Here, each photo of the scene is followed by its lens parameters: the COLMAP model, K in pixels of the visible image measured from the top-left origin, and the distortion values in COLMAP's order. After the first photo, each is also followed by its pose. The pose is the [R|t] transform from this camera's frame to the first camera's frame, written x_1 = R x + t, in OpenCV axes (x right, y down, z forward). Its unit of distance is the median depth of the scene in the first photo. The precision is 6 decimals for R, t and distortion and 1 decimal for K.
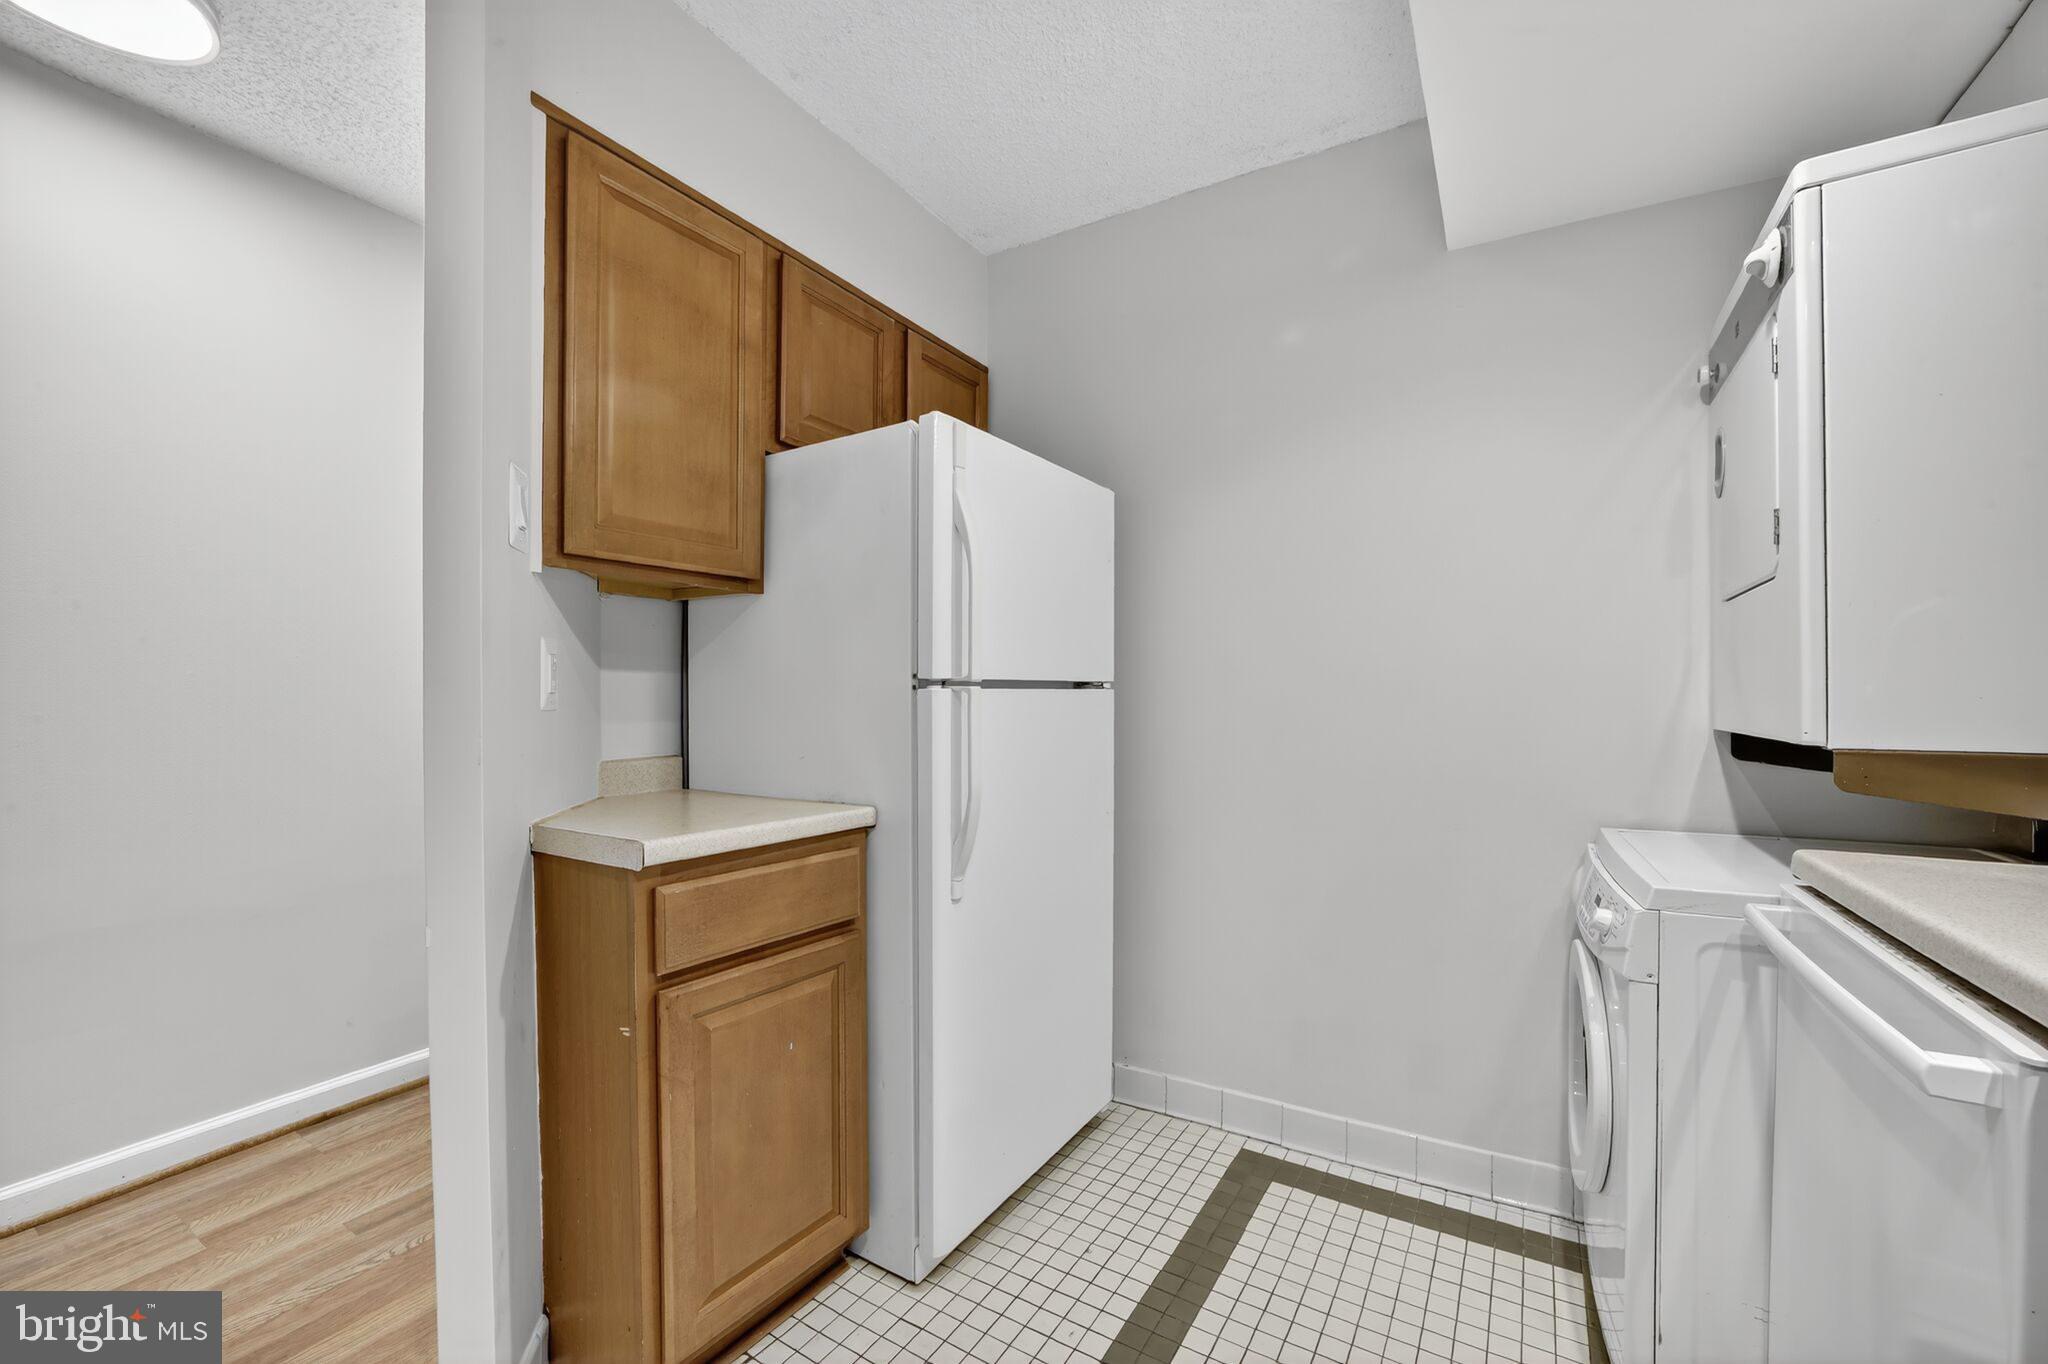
lens RADIAL K [[802.1, 0, 1029.3], [0, 802.1, 682.9], [0, 0, 1]] dist [-0.016317, 0.000038]
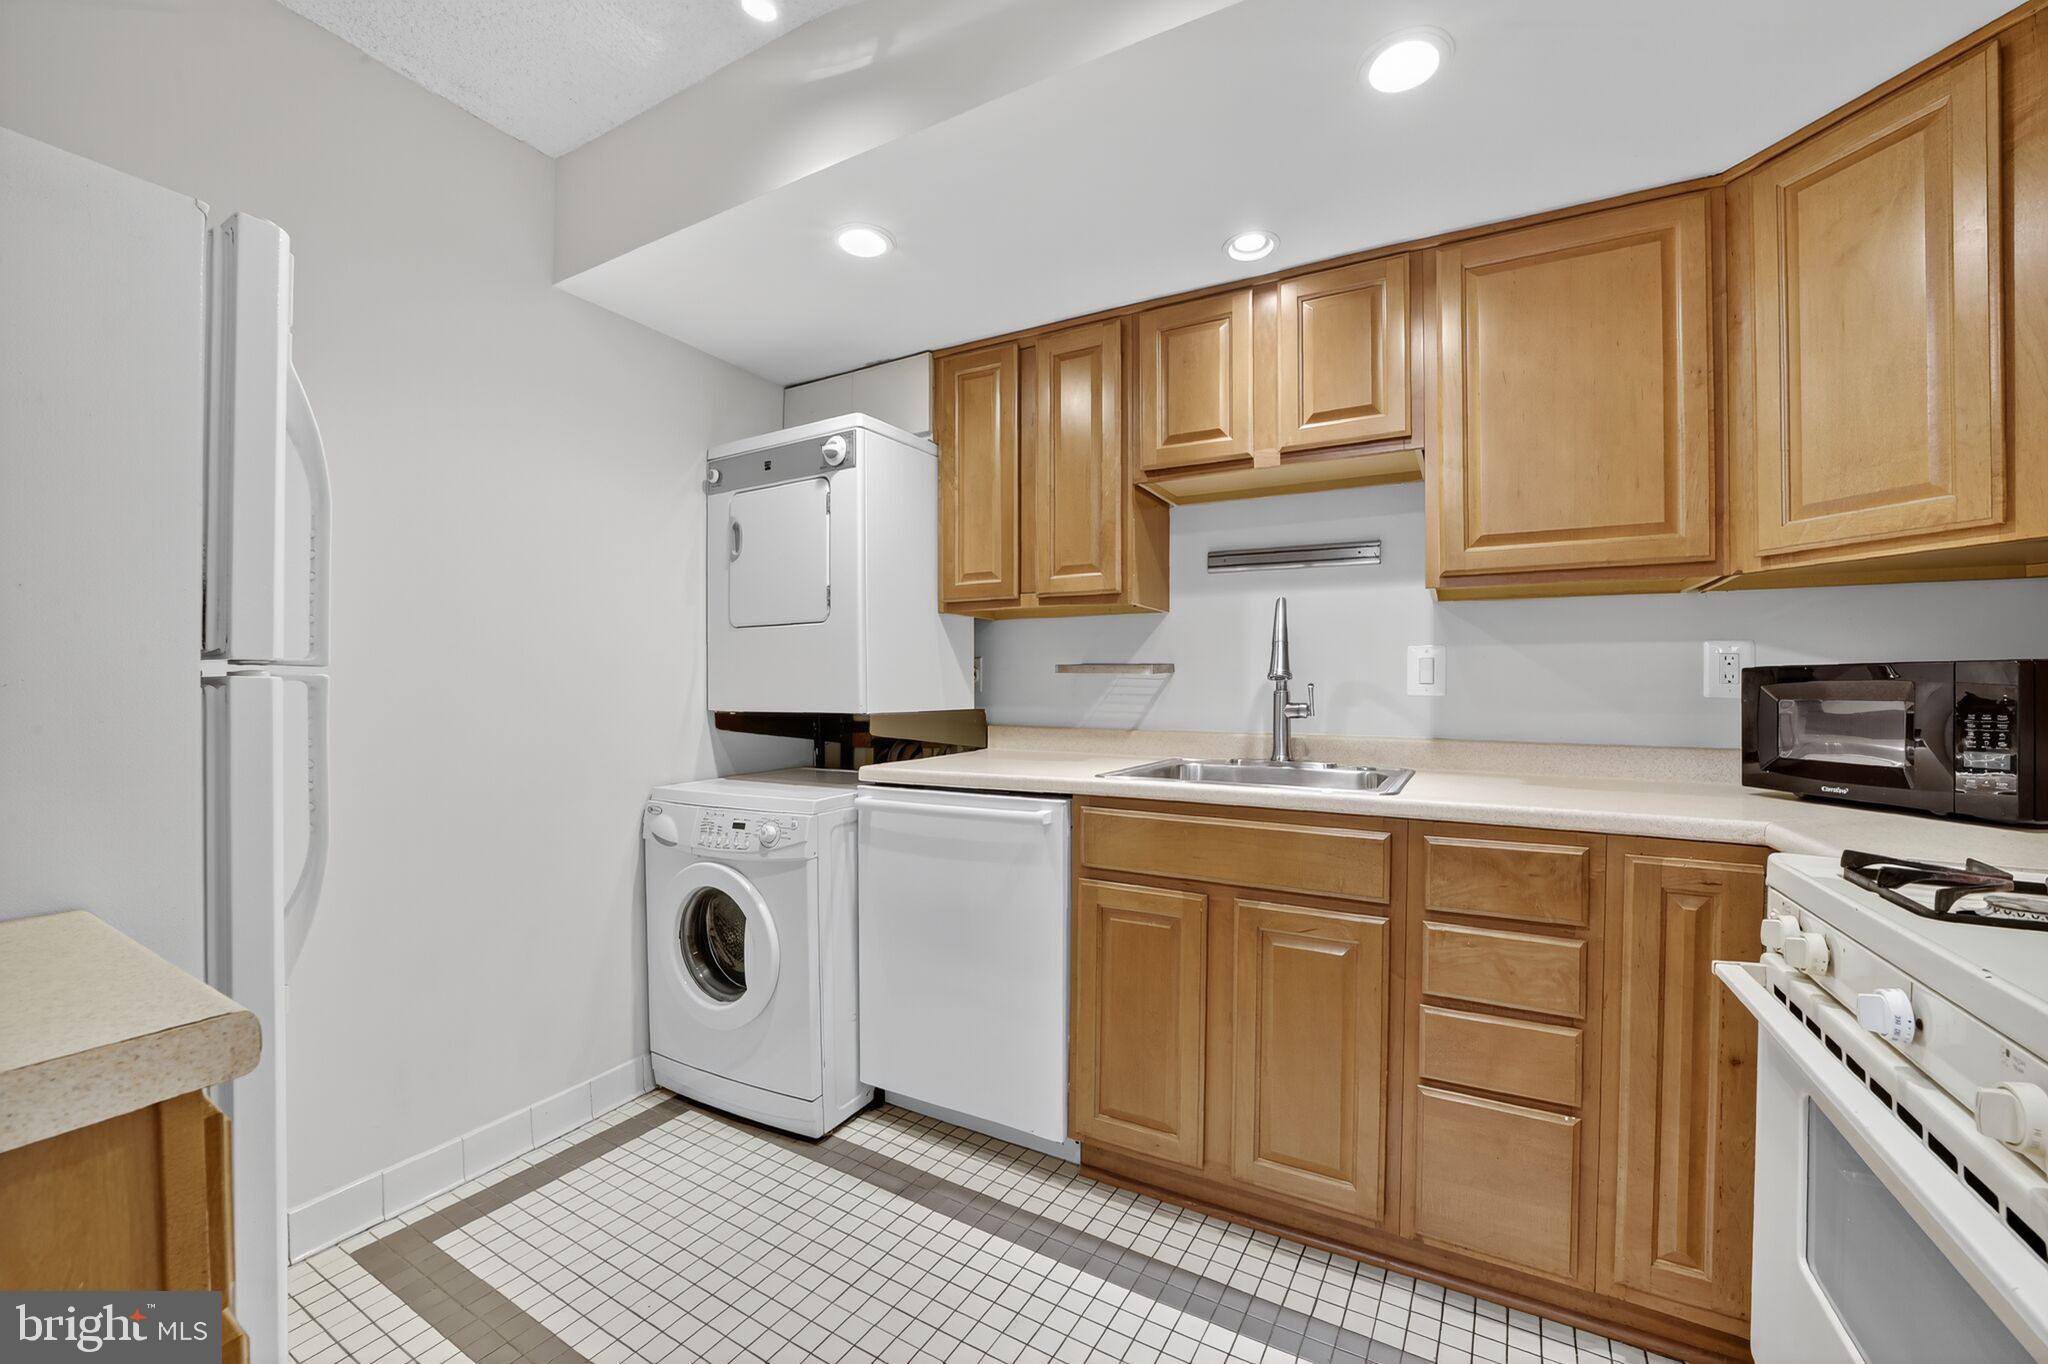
lens RADIAL K [[802.1, 0, 1033.8], [0, 802.1, 687.4], [0, 0, 1]] dist [-0.016317, 0.000038]
pose [[-0.000886, -0.001796, 0.999998, -0.590827], [-0.006696, 0.999976, 0.001790, 0.008713], [-0.999977, -0.006695, -0.000898, 0.357664]]
